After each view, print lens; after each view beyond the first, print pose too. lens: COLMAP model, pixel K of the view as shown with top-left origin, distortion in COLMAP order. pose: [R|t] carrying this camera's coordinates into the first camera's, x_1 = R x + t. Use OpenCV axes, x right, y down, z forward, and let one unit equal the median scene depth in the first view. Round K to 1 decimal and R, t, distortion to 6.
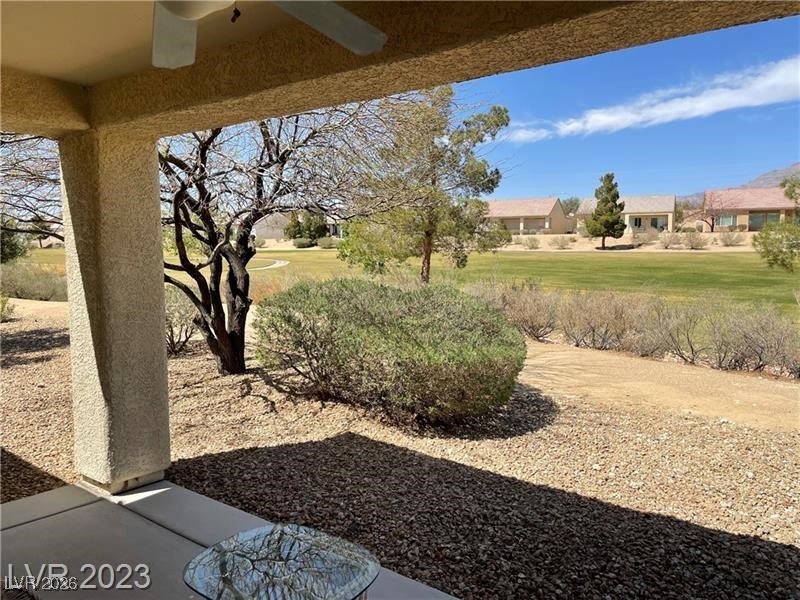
lens RADIAL K [[608.8, 0, 400.0], [0, 608.8, 300.0], [0, 0, 1]] dist [0.091952, -0.113969]
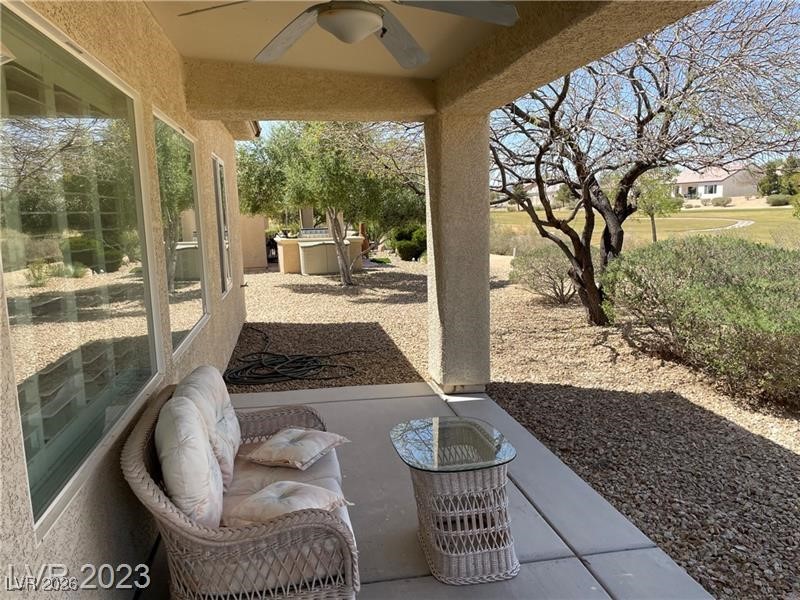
lens RADIAL K [[608.8, 0, 400.0], [0, 608.8, 300.0], [0, 0, 1]] dist [0.091952, -0.113969]
pose [[0.741411, 0.086826, -0.665411, 0.241763], [-0.045824, 0.995830, 0.078883, 0.012451], [0.669485, -0.027993, 0.742298, -0.019921]]
